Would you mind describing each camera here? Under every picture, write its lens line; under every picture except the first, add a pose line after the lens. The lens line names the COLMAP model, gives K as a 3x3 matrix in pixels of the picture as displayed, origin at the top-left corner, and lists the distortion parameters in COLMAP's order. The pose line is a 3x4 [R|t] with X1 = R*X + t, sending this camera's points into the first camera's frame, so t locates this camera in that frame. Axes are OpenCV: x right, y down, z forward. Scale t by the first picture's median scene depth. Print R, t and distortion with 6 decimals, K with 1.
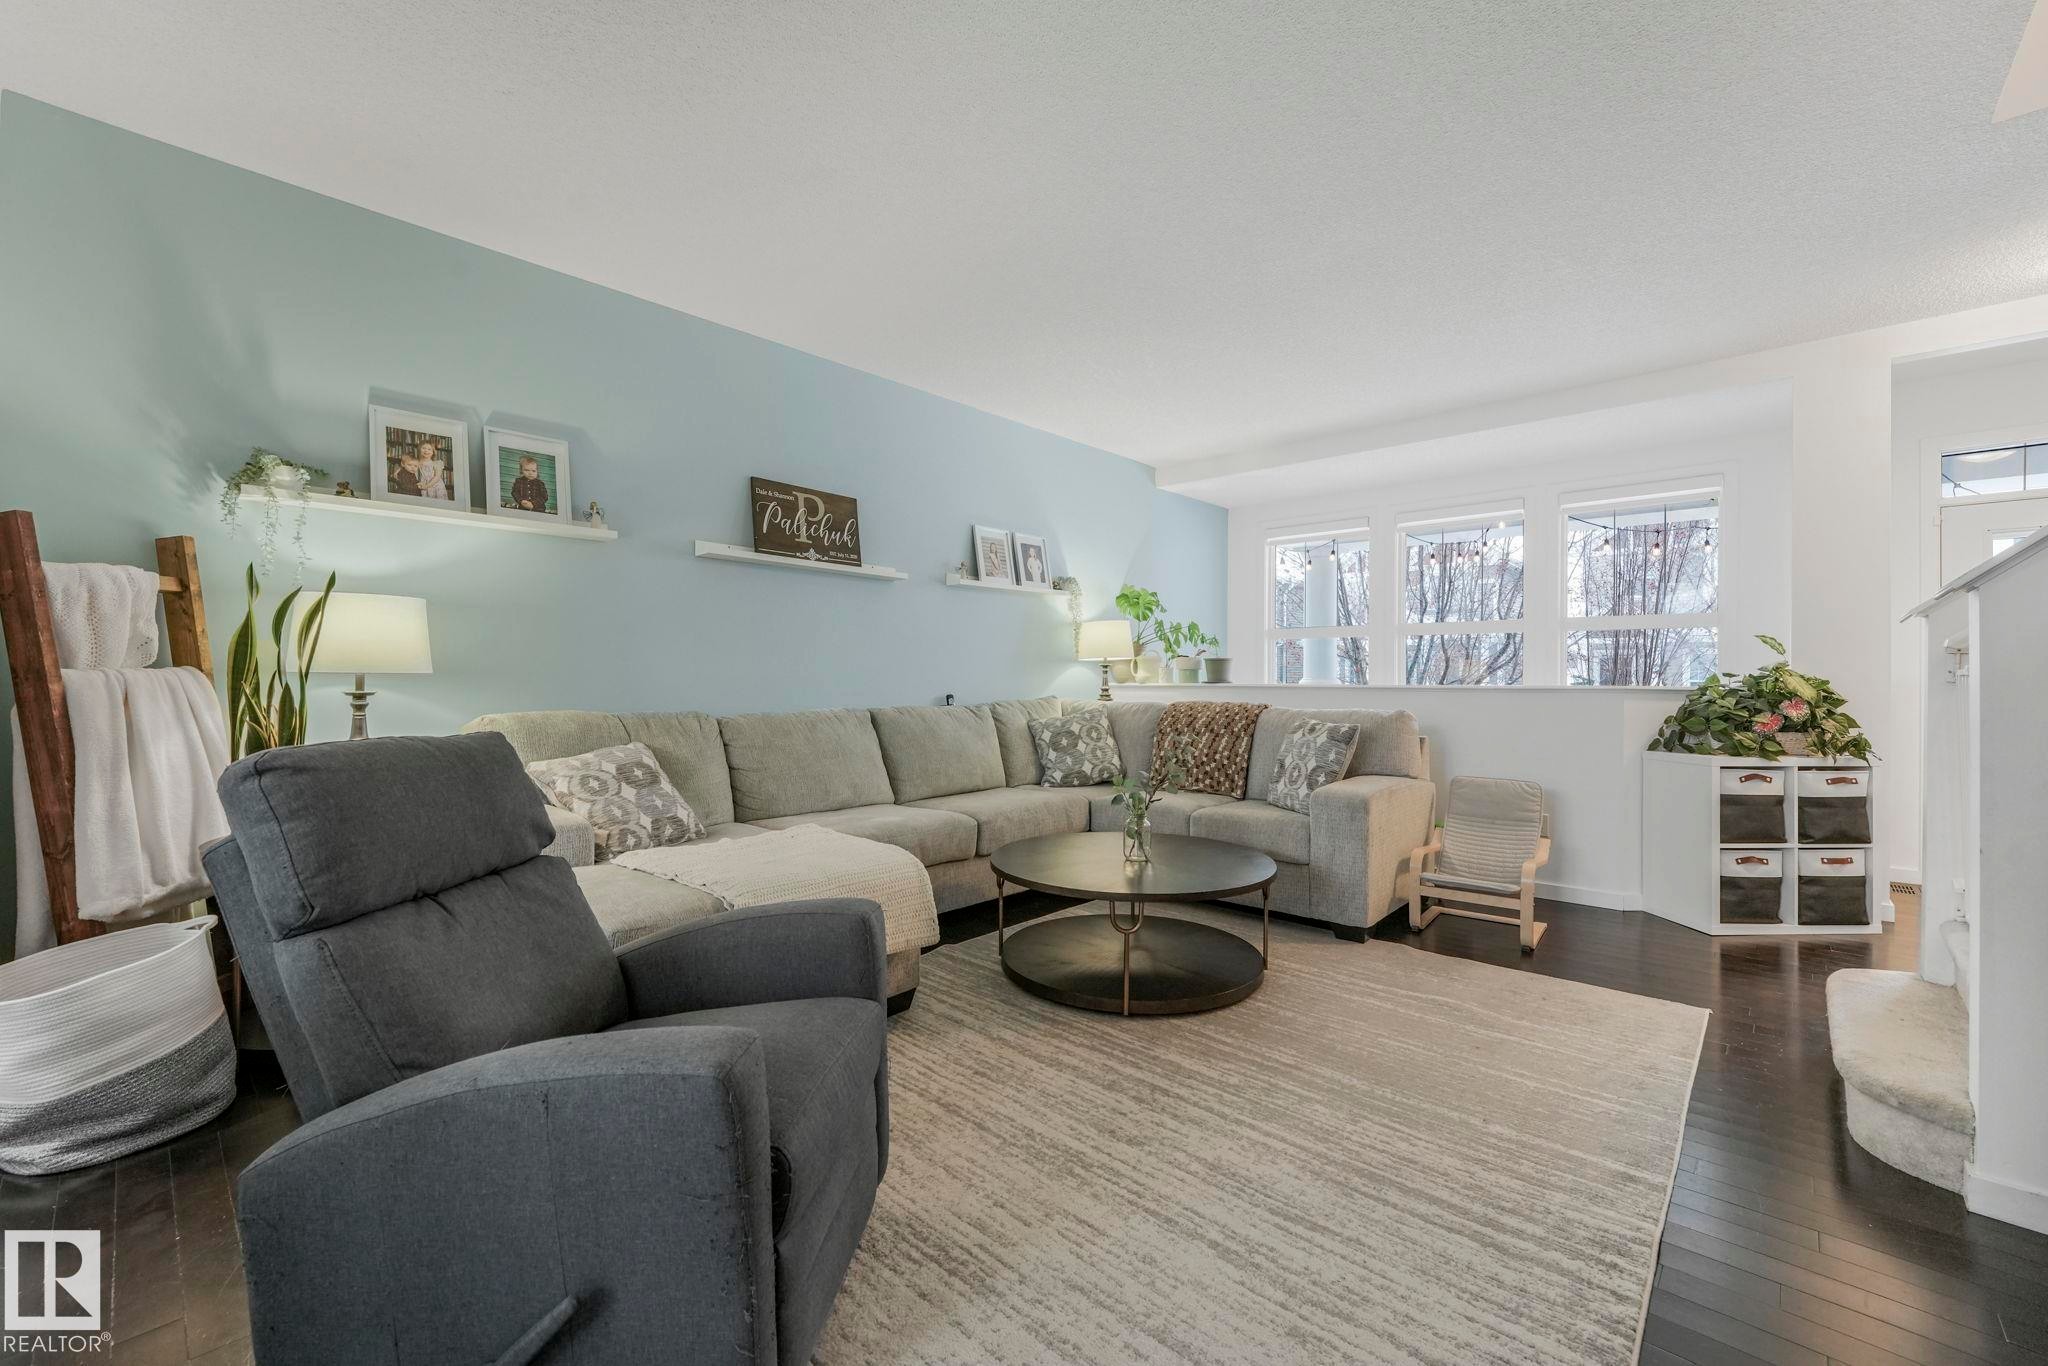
lens RADIAL K [[840.5, 0, 1036.5], [0, 840.5, 678.9], [0, 0, 1]] dist [-0.018625, 0.000083]
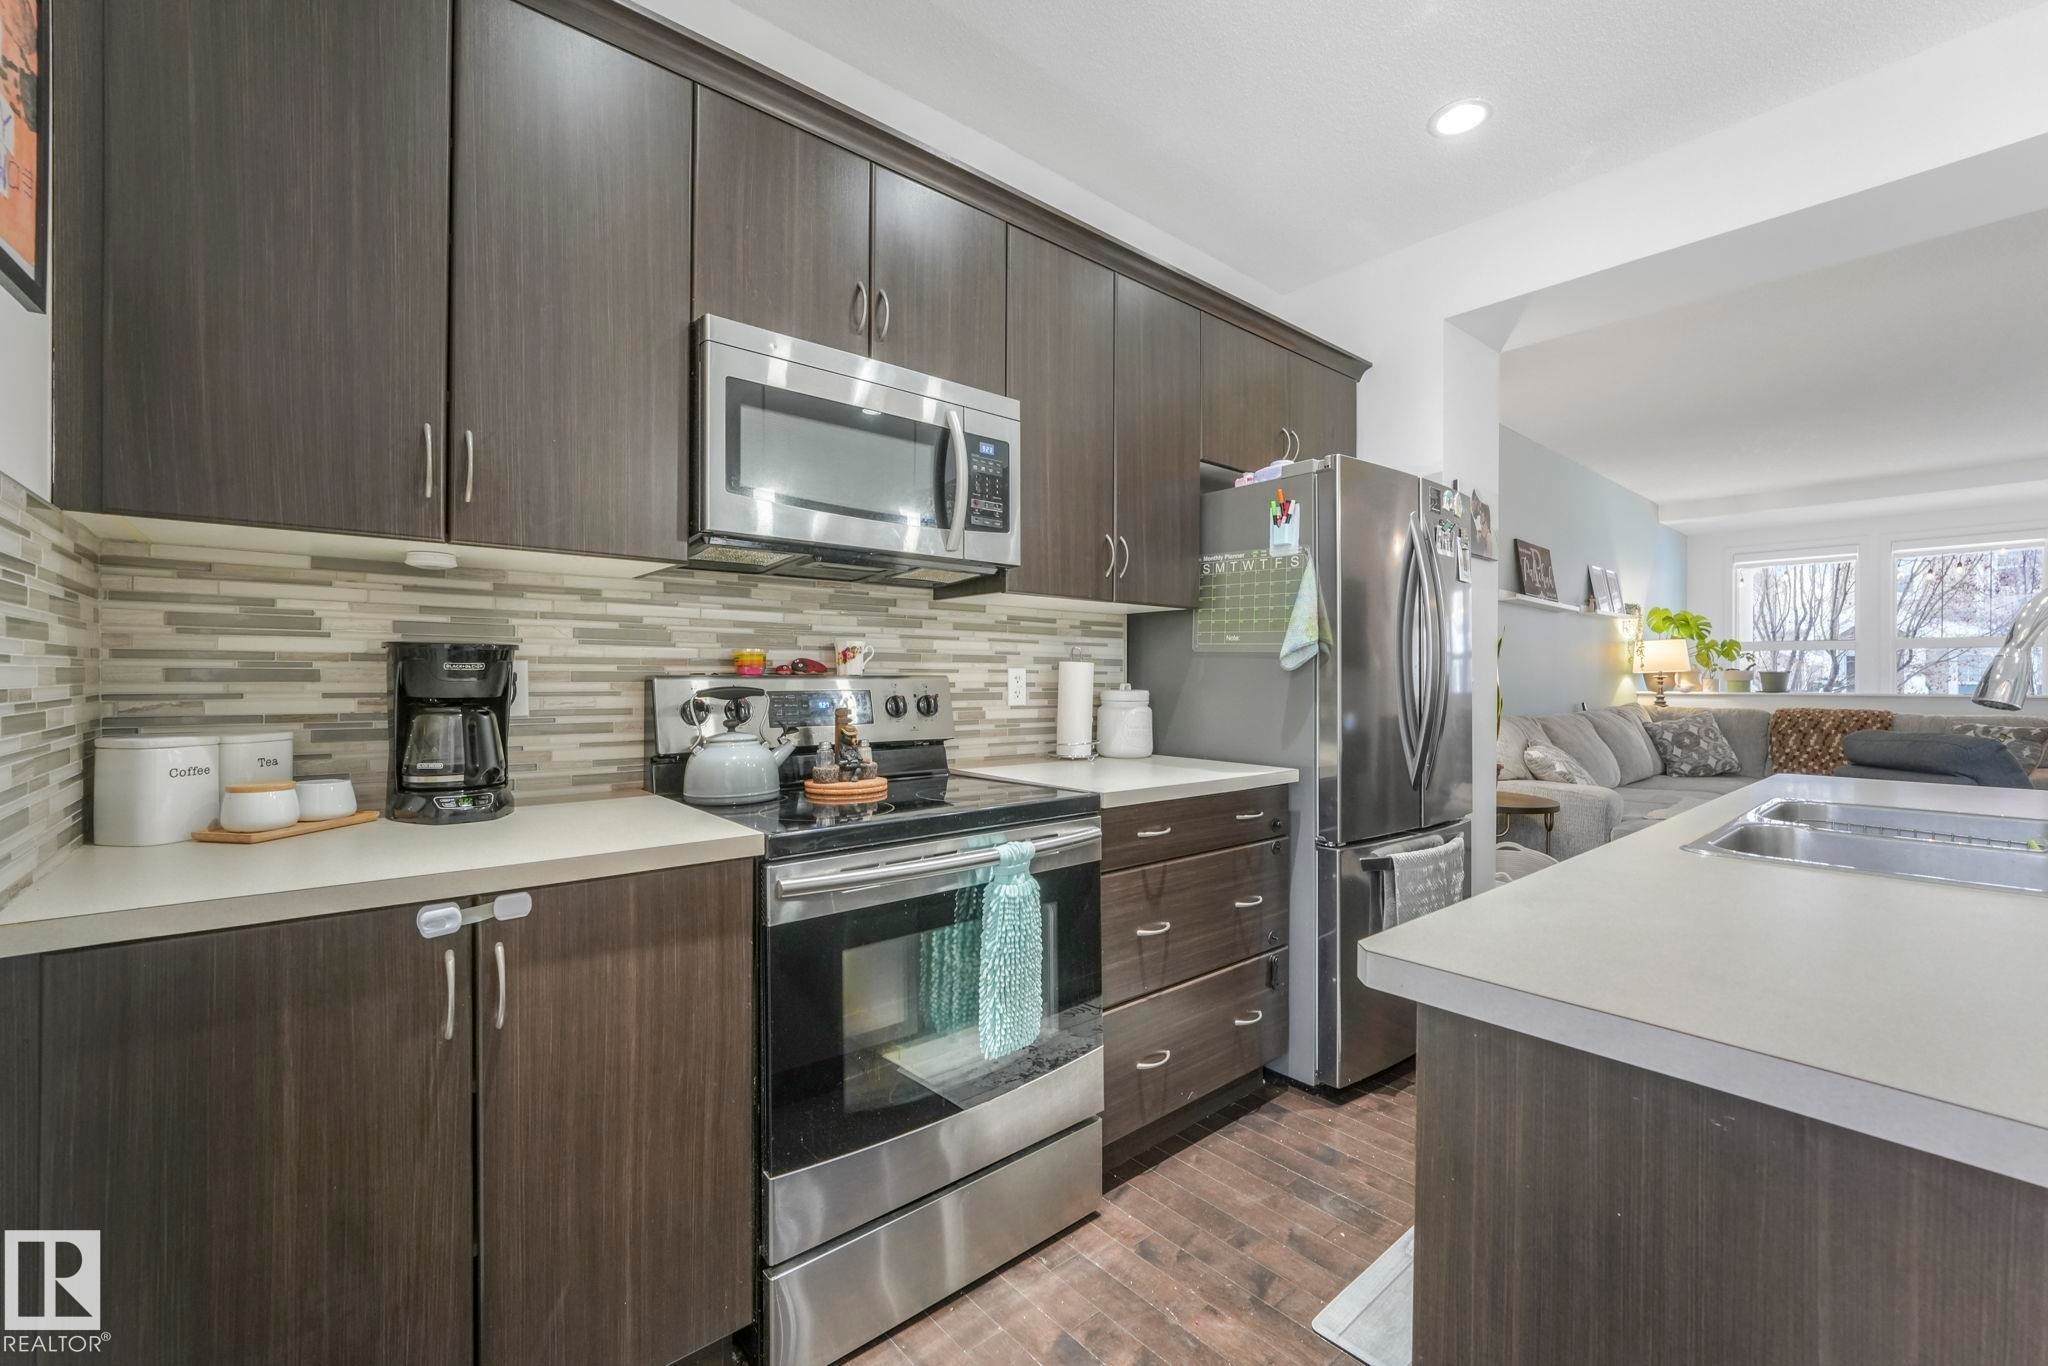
lens RADIAL K [[840.5, 0, 1035.9], [0, 840.5, 683.8], [0, 0, 1]] dist [-0.018625, 0.000083]
pose [[0.992922, -0.000674, -0.118769, -0.990939], [0.001531, 0.999973, 0.007124, -0.024512], [0.118761, -0.007256, 0.992896, -0.421397]]
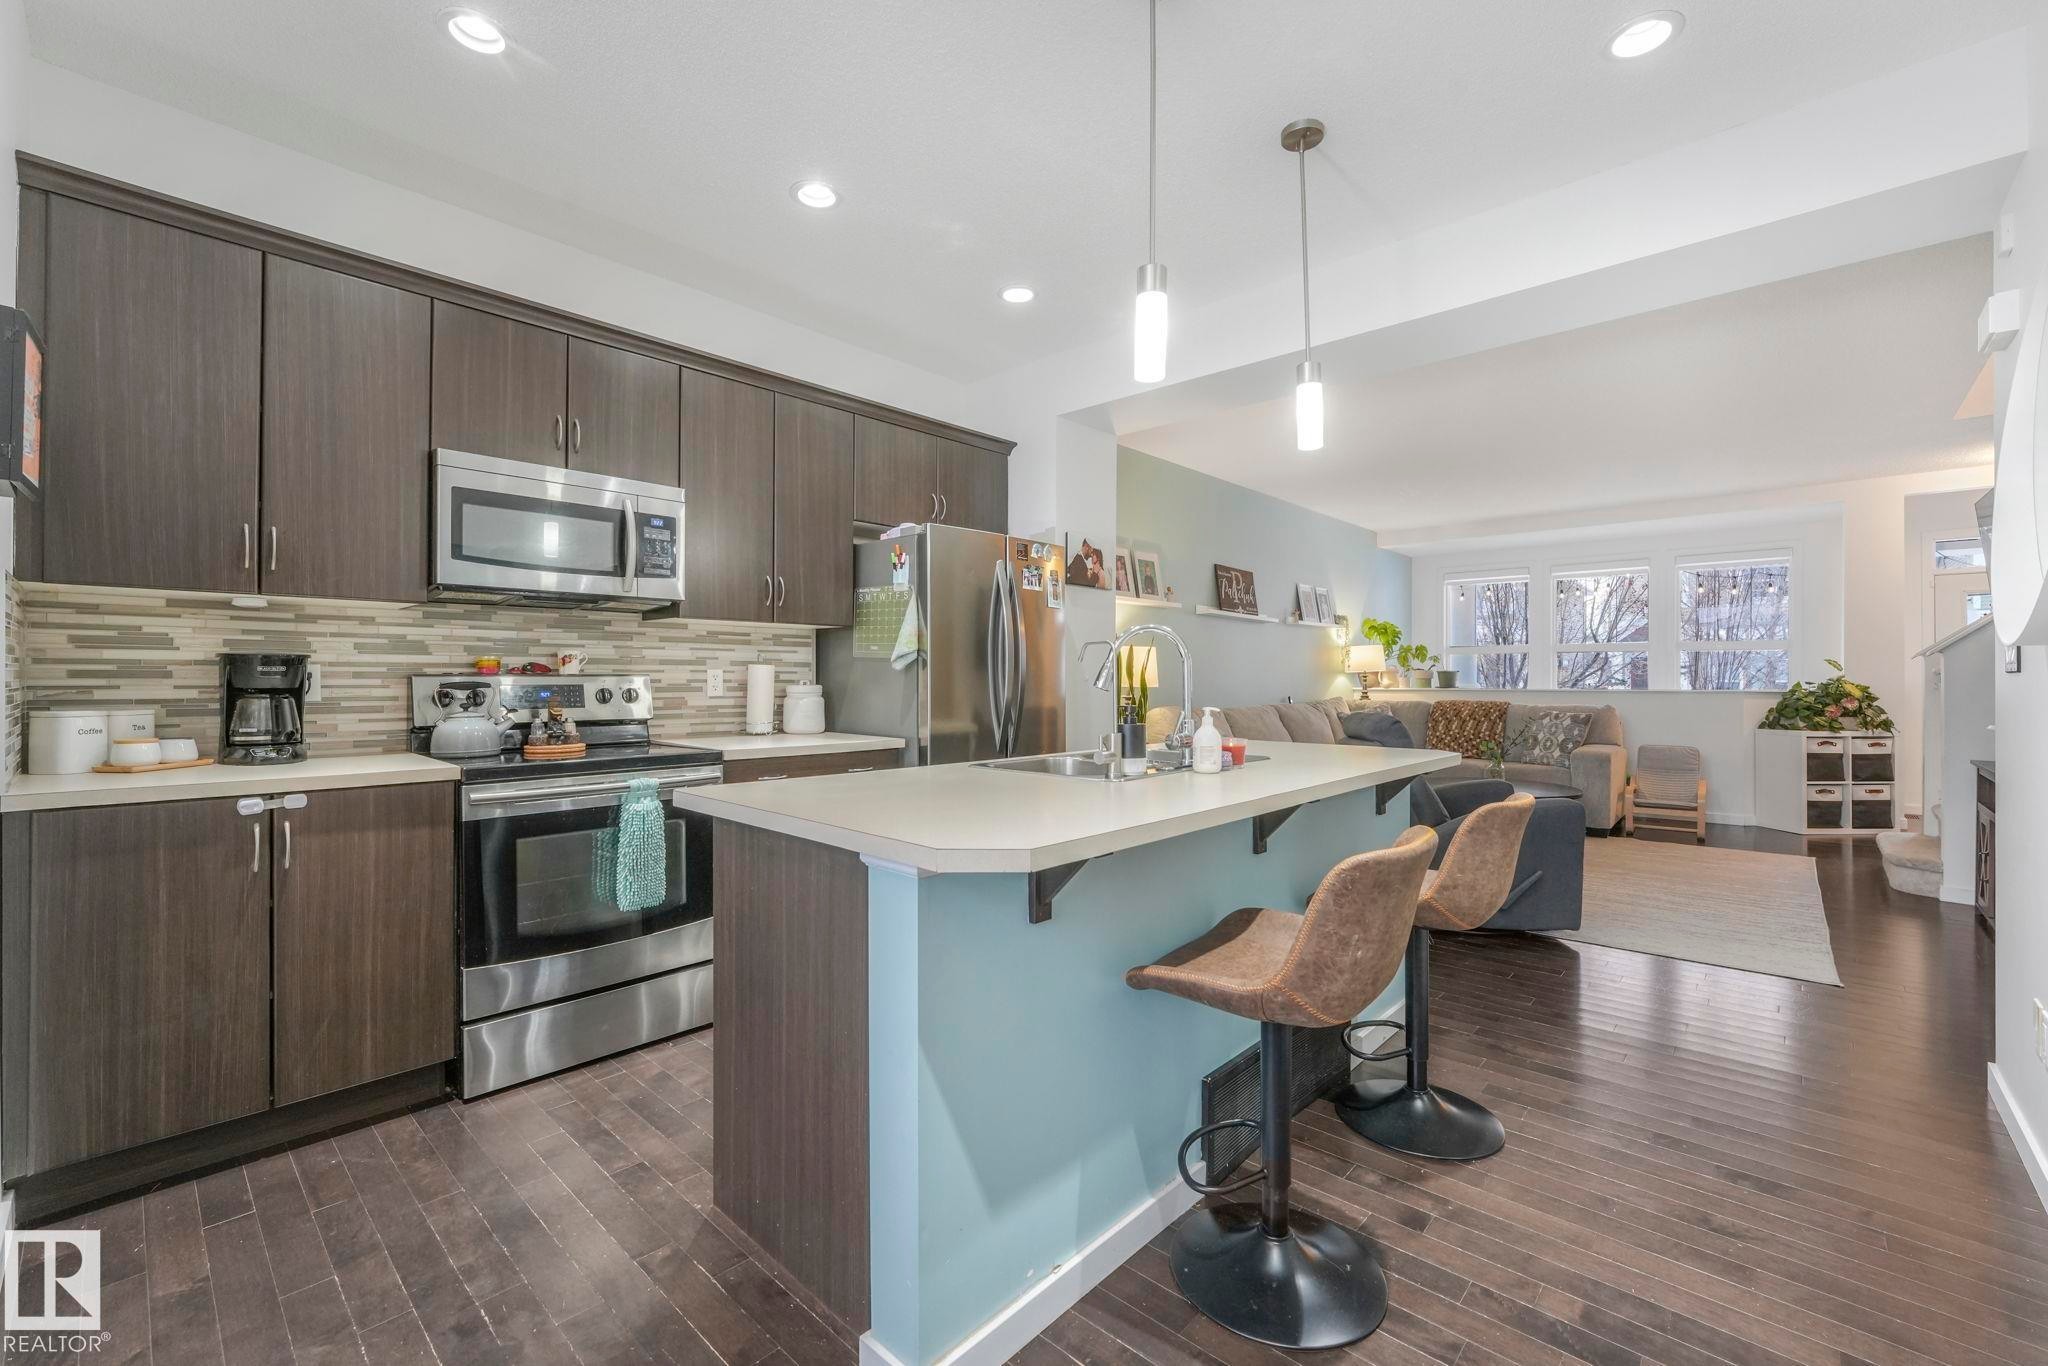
lens RADIAL K [[840.5, 0, 1032.9], [0, 840.5, 679.5], [0, 0, 1]] dist [-0.018625, 0.000083]
pose [[0.999993, -0.003745, 0.000085, -0.740266], [0.003745, 0.999991, 0.001794, -0.021264], [-0.000092, -0.001794, 0.999998, -0.678161]]
